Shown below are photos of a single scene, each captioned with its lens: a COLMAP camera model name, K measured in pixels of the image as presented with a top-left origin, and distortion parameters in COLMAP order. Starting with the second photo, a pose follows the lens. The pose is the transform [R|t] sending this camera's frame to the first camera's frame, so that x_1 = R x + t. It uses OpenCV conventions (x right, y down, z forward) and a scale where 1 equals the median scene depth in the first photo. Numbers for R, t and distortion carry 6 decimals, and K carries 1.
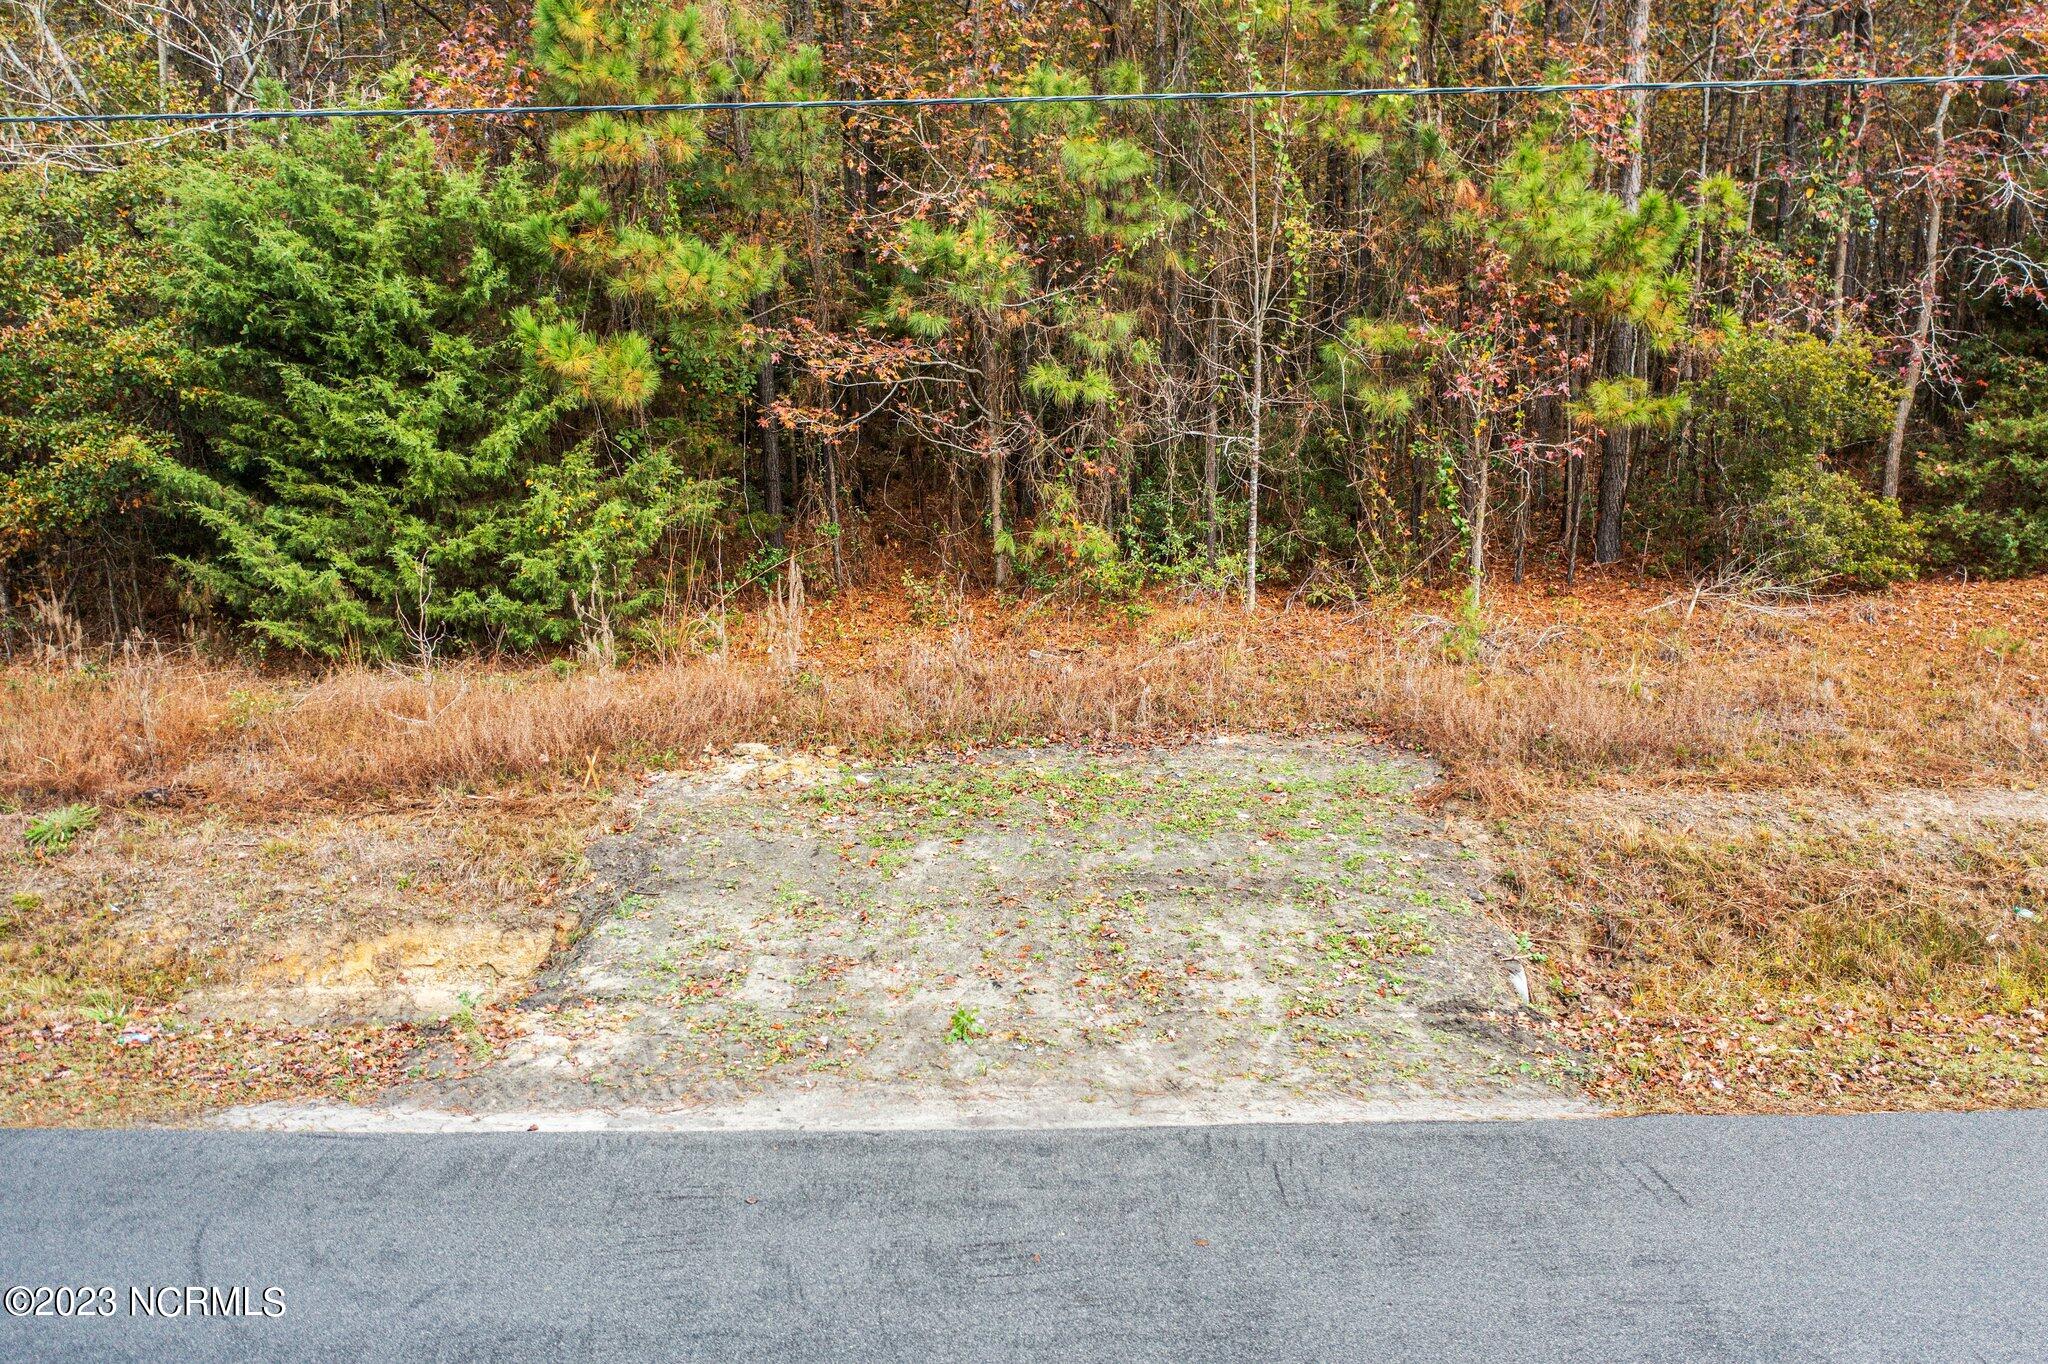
lens RADIAL K [[1697.5, 0, 1025.9], [0, 1697.5, 684.7], [0, 0, 1]] dist [0.020293, -0.000715]
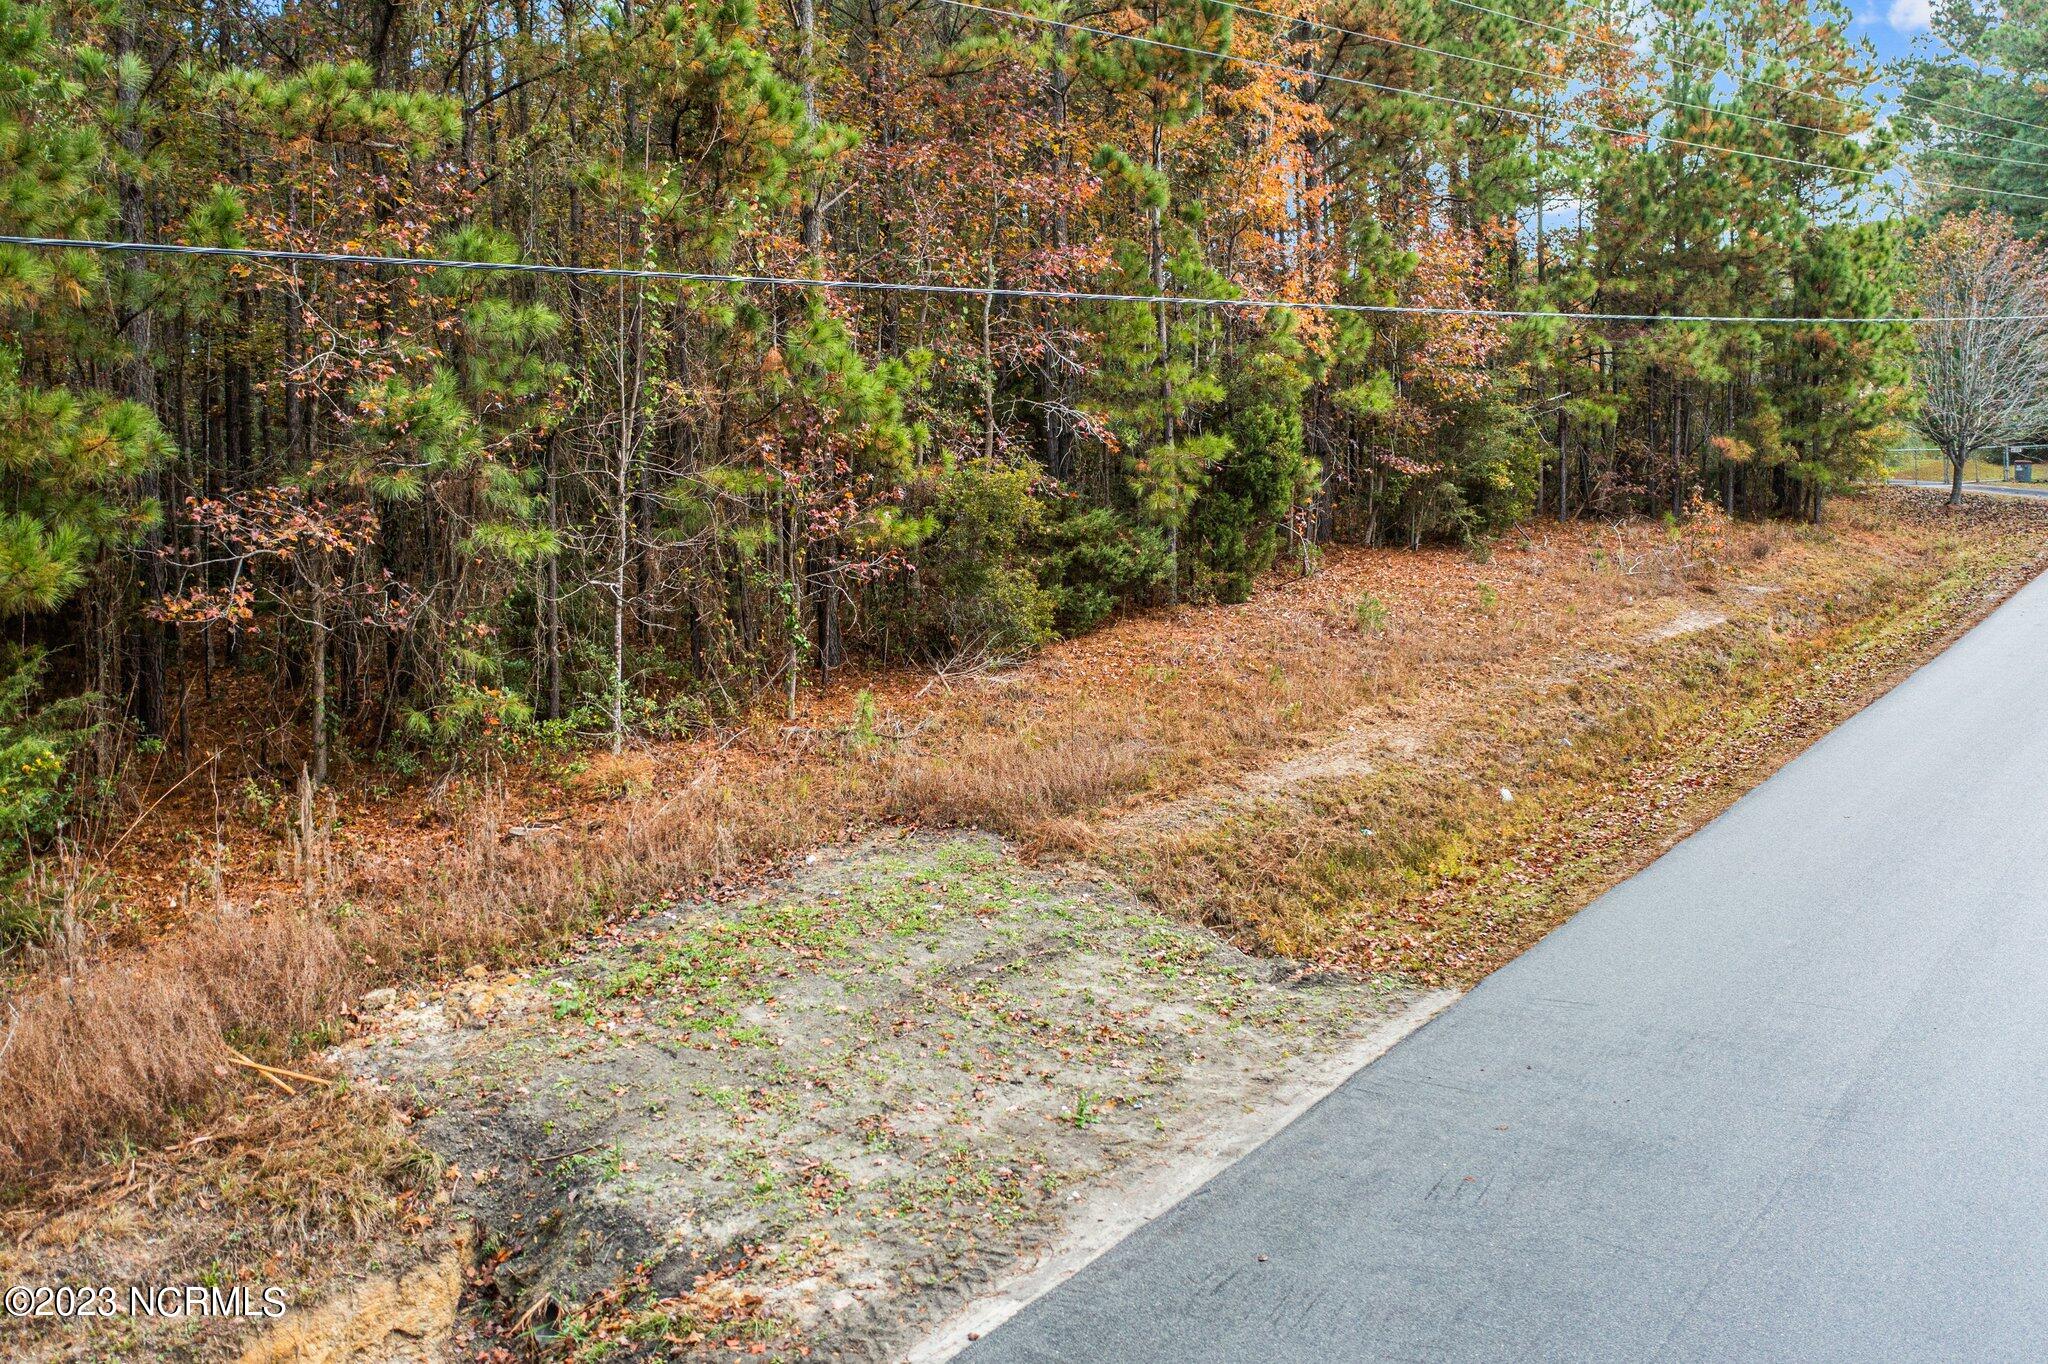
lens RADIAL K [[1713.4, 0, 1028.0], [0, 1713.4, 678.8], [0, 0, 1]] dist [-0.037440, -0.003446]
pose [[0.579989, -0.134990, 0.803362, -0.672158], [0.196406, 0.980255, 0.022918, -0.078414], [-0.790593, 0.144493, 0.595050, 0.241569]]
